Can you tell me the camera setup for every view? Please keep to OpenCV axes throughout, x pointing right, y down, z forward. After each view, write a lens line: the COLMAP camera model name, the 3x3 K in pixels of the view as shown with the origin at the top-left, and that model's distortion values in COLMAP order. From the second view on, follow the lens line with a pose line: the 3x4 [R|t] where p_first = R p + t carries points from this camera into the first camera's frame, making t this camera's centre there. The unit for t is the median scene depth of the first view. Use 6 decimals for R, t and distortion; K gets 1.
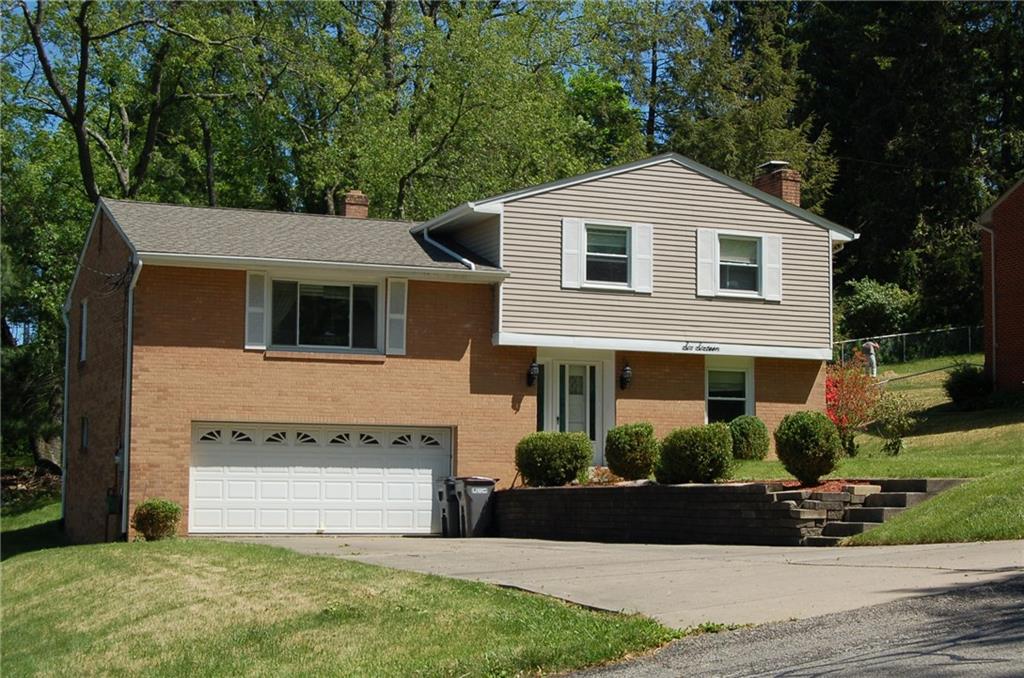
lens RADIAL K [[1737.4, 0, 512.0], [0, 1737.4, 339.0], [0, 0, 1]] dist [-0.025537, -0.124366]
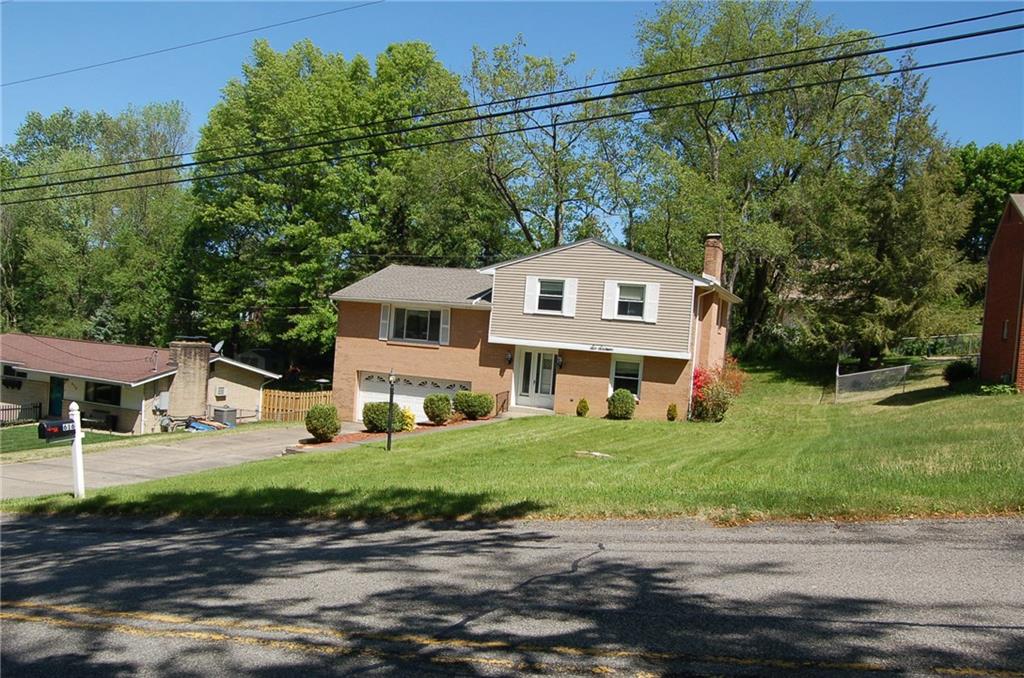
lens RADIAL K [[846.0, 0, 509.8], [0, 846.0, 354.2], [0, 0, 1]] dist [-0.076348, -0.003654]
pose [[0.722056, 0.066705, -0.688611, 0.641224], [-0.006507, 0.995952, 0.089653, -0.066399], [0.691804, -0.060254, 0.719567, 0.322687]]
